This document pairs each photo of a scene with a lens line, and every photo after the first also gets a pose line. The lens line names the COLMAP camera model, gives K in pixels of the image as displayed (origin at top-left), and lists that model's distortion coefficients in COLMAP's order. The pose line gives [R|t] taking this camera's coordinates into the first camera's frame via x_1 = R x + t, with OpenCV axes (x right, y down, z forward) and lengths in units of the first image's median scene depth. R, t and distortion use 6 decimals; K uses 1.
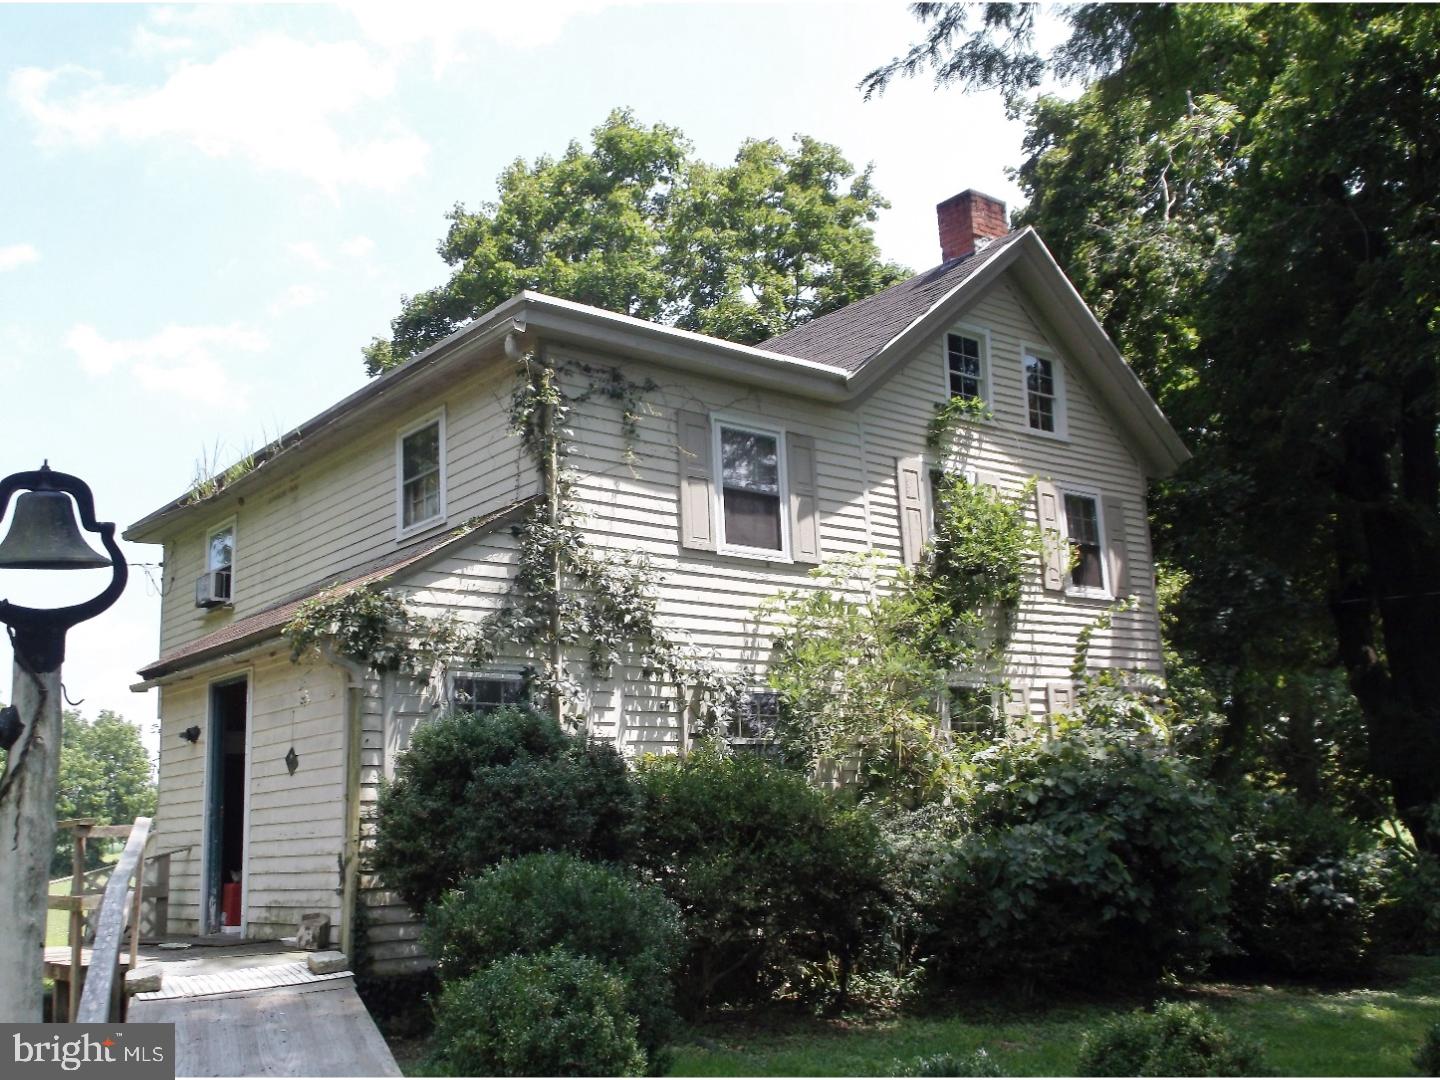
lens RADIAL K [[1389.0, 0, 720.0], [0, 1389.0, 540.0], [0, 0, 1]] dist [0.007737, -0.000250]
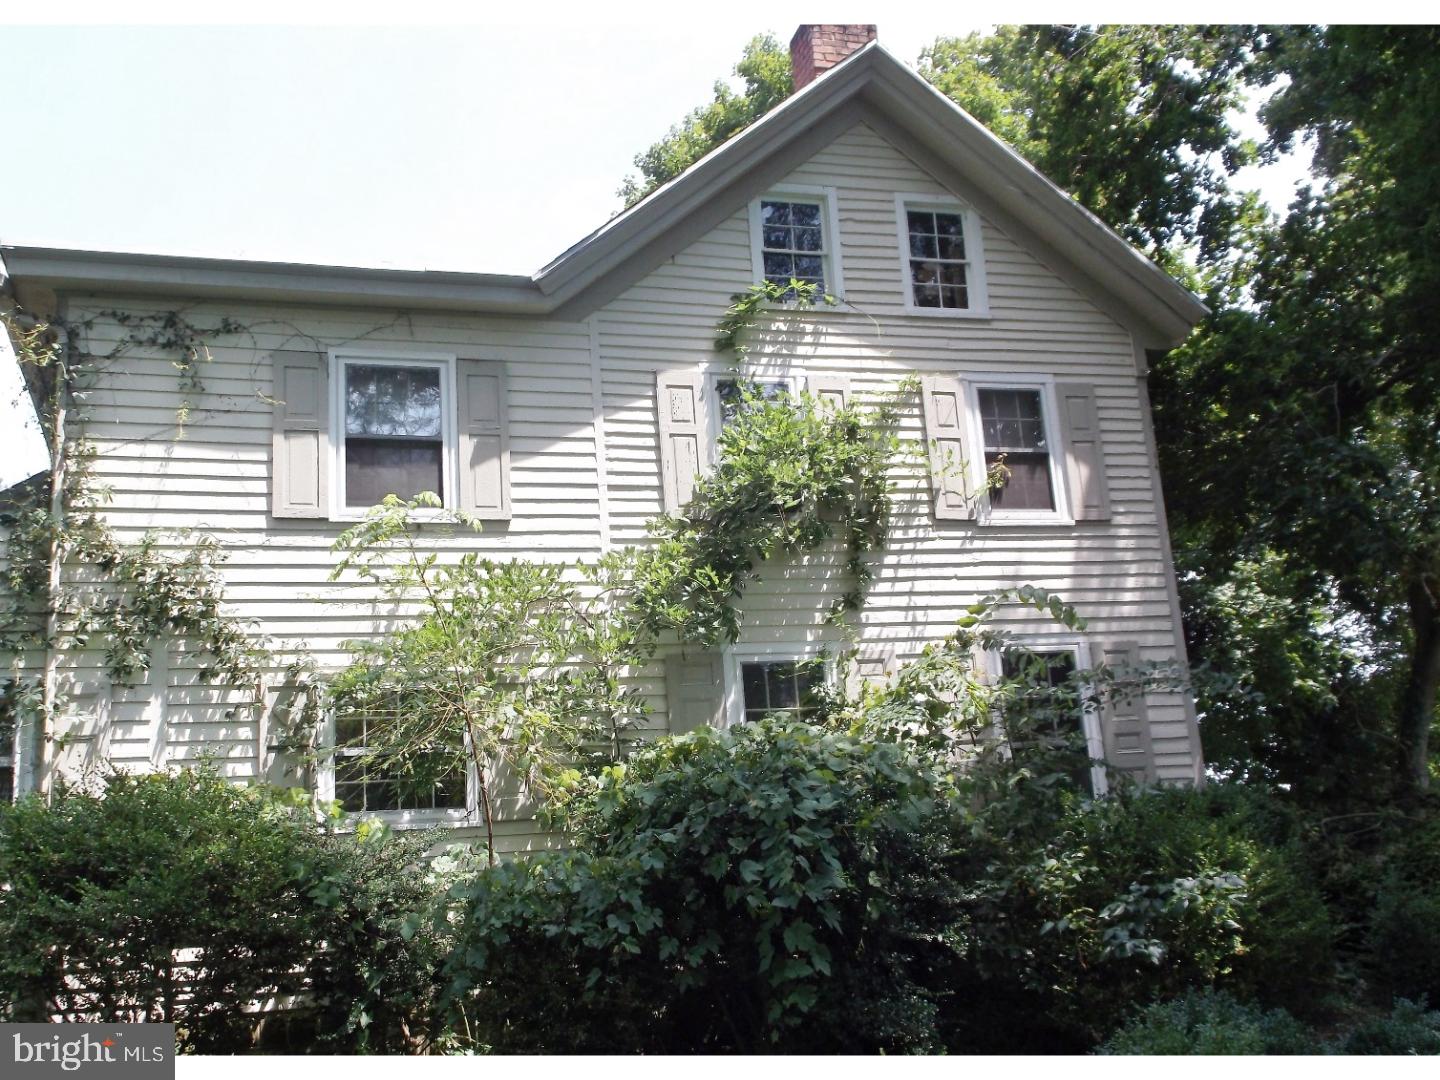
lens RADIAL K [[1389.0, 0, 720.0], [0, 1389.0, 540.0], [0, 0, 1]] dist [0.007737, -0.000250]
pose [[0.915265, -0.104353, -0.389102, 0.453911], [0.104568, 0.994302, -0.020693, 0.053919], [0.389044, -0.021748, 0.920962, 0.303144]]
